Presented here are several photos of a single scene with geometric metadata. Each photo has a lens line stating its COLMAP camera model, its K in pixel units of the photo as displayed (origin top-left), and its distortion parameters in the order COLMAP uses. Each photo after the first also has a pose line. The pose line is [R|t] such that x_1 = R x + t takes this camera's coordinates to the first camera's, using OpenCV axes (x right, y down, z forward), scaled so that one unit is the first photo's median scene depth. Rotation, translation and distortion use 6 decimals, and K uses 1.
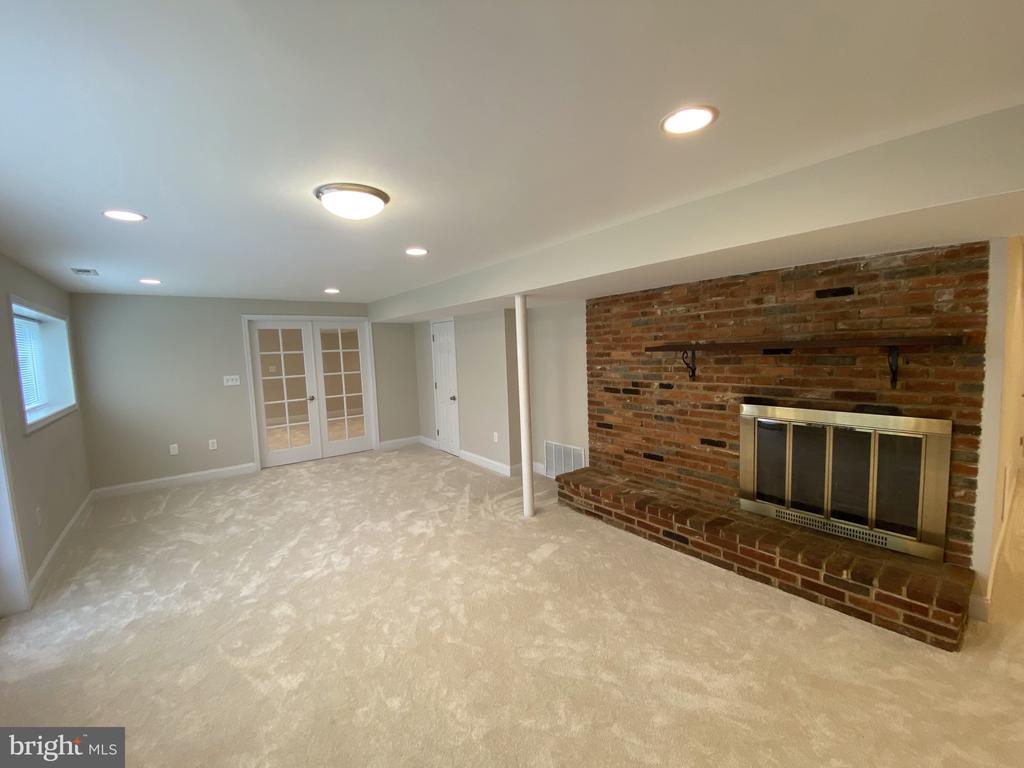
lens RADIAL K [[411.0, 0, 513.2], [0, 411.0, 382.1], [0, 0, 1]] dist [0.040035, -0.030260]
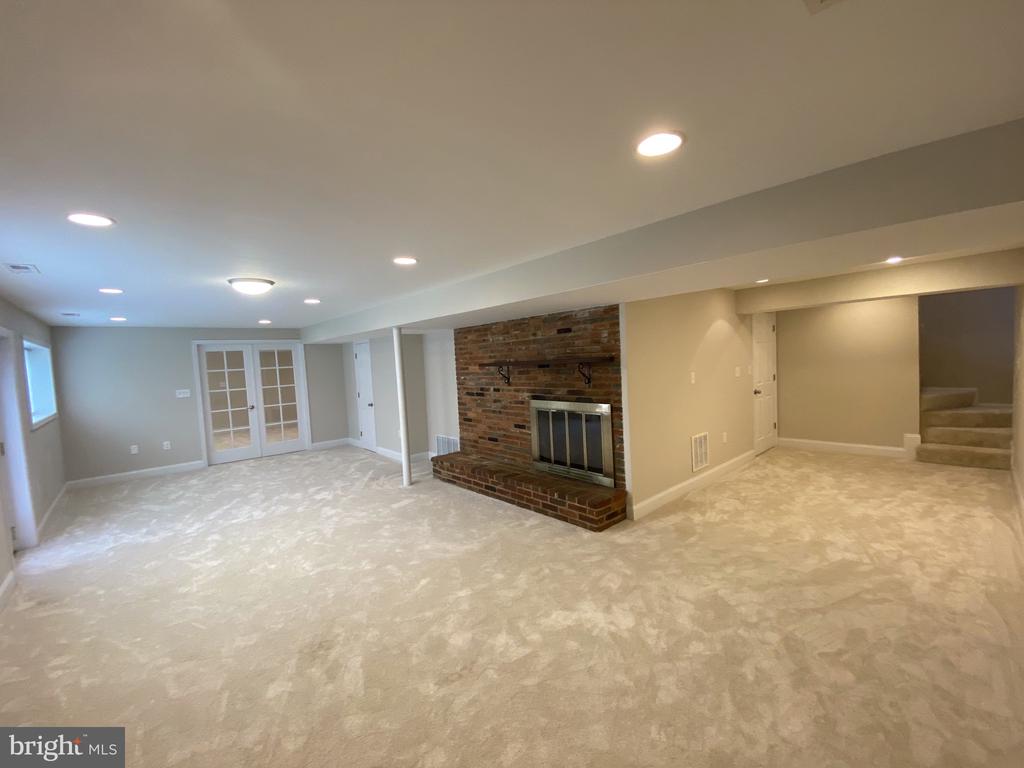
lens RADIAL K [[411.0, 0, 513.2], [0, 411.0, 382.1], [0, 0, 1]] dist [0.040035, -0.030260]
pose [[0.997507, -0.017719, 0.068311, 0.350377], [0.019632, 0.999431, -0.027428, 0.024470], [-0.067786, 0.028700, 0.997287, -0.482983]]
